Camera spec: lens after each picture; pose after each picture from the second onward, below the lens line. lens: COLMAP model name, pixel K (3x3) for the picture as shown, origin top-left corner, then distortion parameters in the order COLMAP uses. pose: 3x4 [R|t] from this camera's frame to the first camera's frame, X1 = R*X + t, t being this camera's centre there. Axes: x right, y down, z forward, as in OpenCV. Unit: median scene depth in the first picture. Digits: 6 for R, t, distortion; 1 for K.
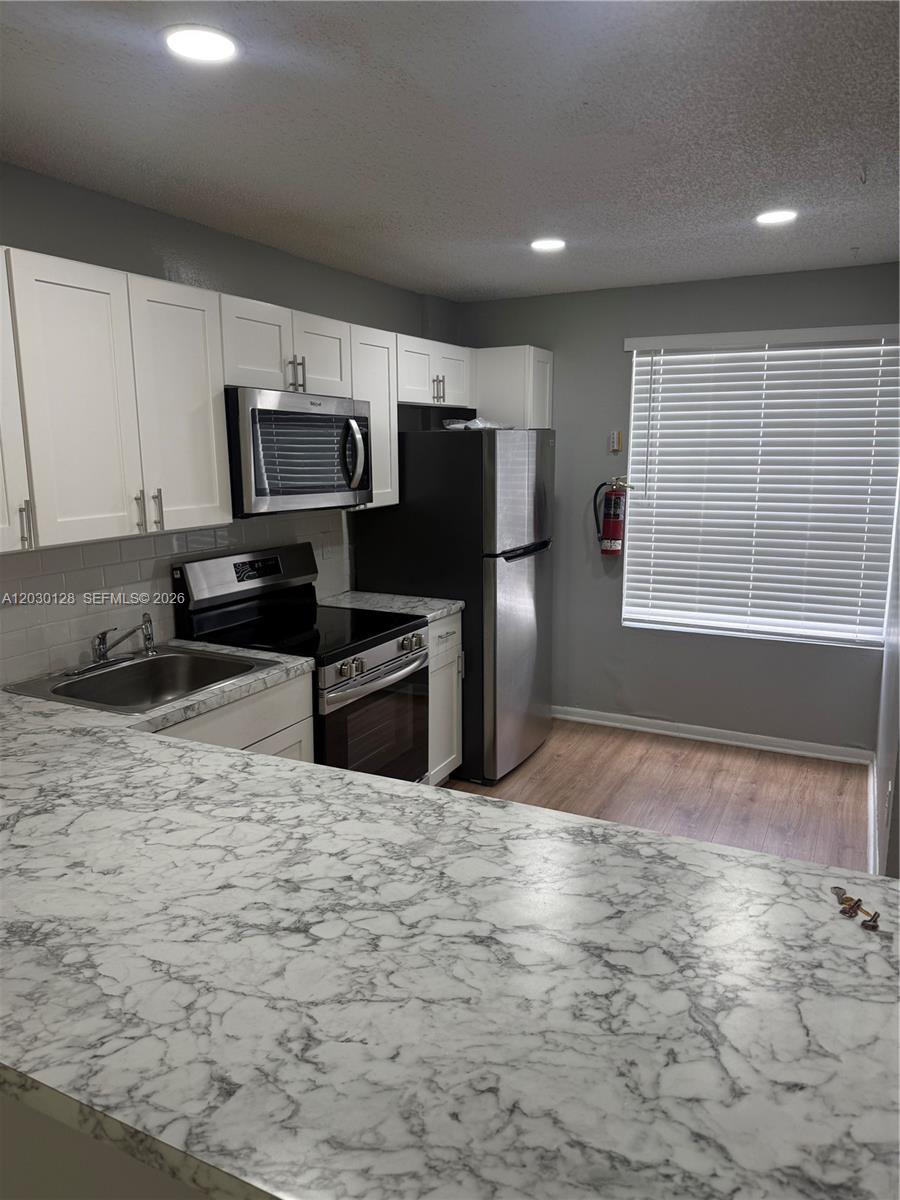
lens RADIAL K [[846.0, 0, 458.0], [0, 846.0, 600.6], [0, 0, 1]] dist [0.070007, -0.078545]
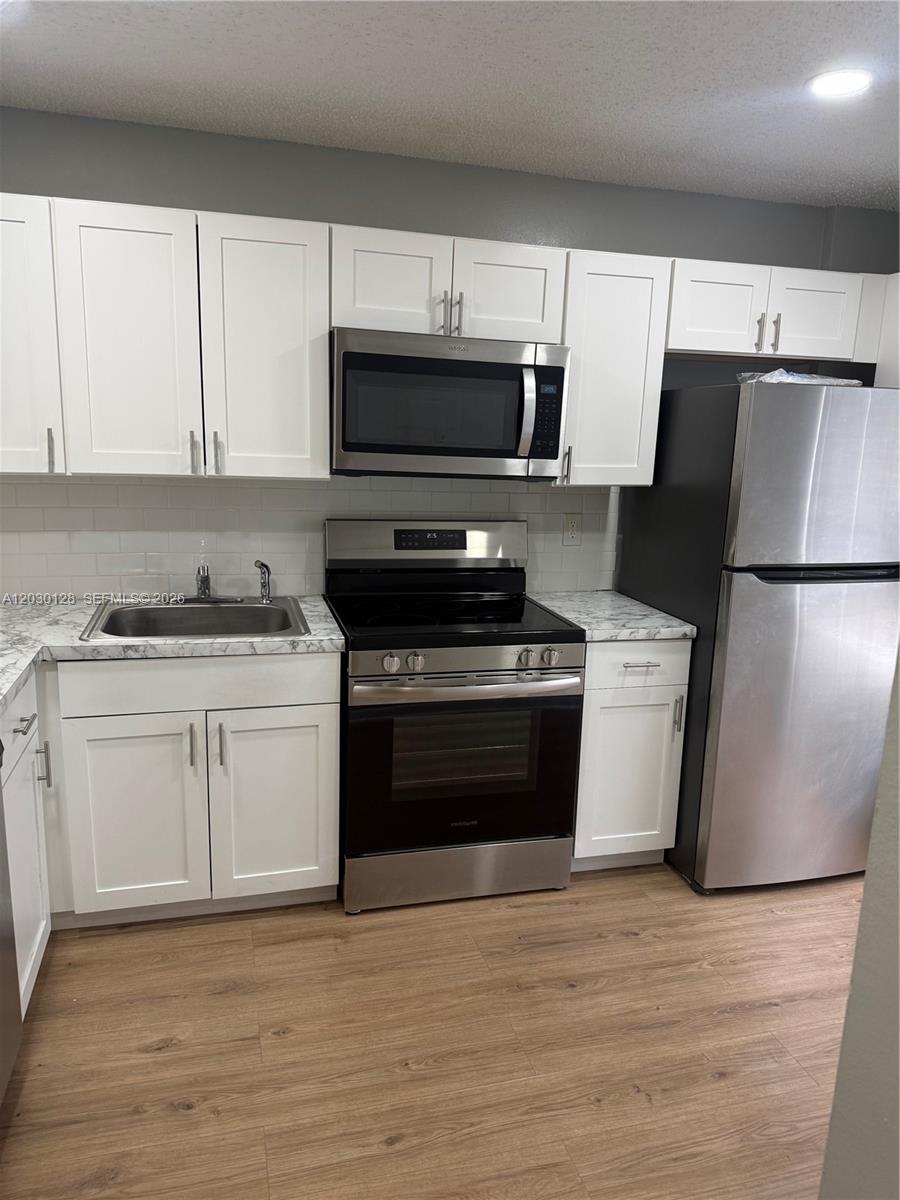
lens RADIAL K [[836.0, 0, 468.8], [0, 836.0, 598.2], [0, 0, 1]] dist [0.057645, -0.049714]
pose [[0.662963, 0.167290, -0.729722, 0.644114], [-0.171412, 0.982740, 0.069565, -0.064788], [0.728764, 0.078964, 0.680196, 0.618380]]
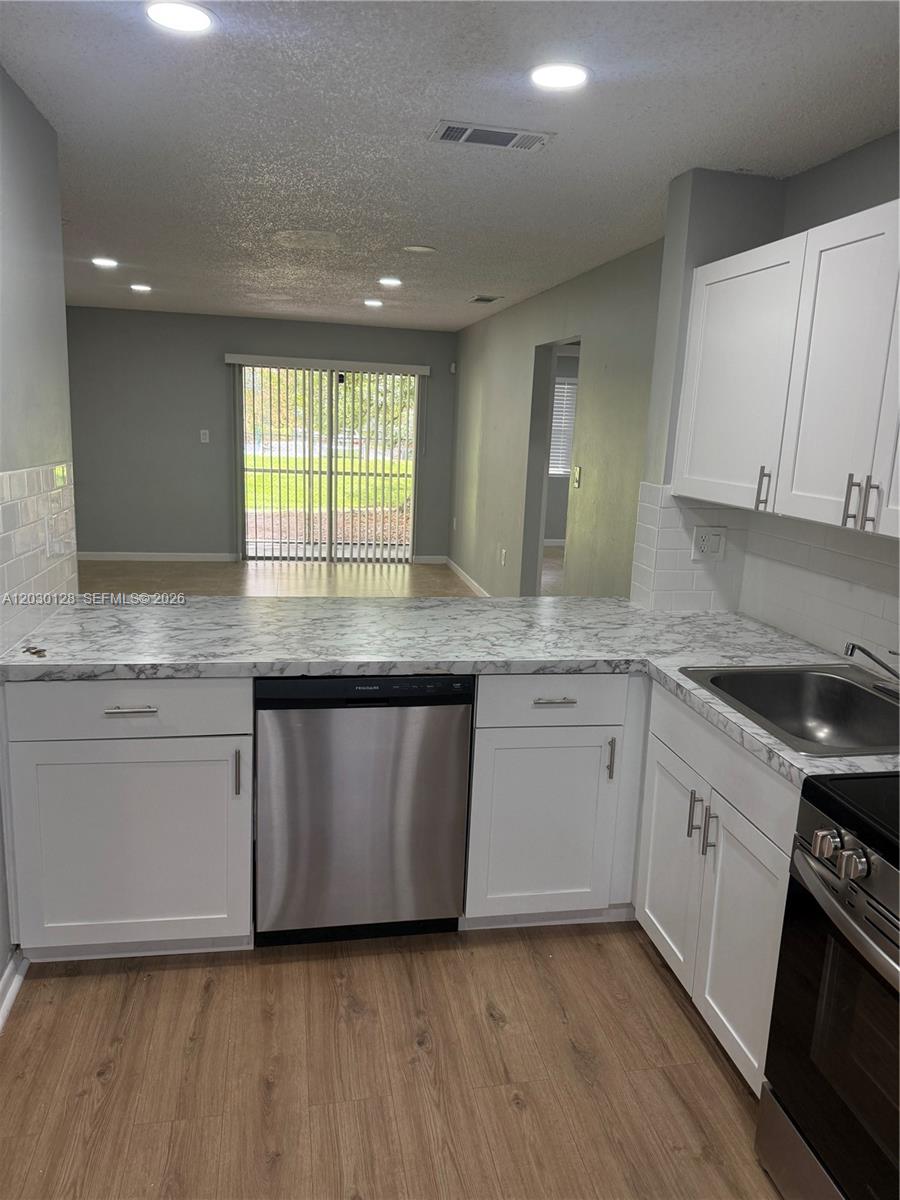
lens RADIAL K [[846.0, 0, 458.0], [0, 846.0, 600.6], [0, 0, 1]] dist [0.070007, -0.078545]
pose [[-0.799856, 0.092298, -0.593053, 0.442985], [-0.149776, 0.926149, 0.346143, -0.257775], [0.581204, 0.365690, -0.726961, 1.509714]]
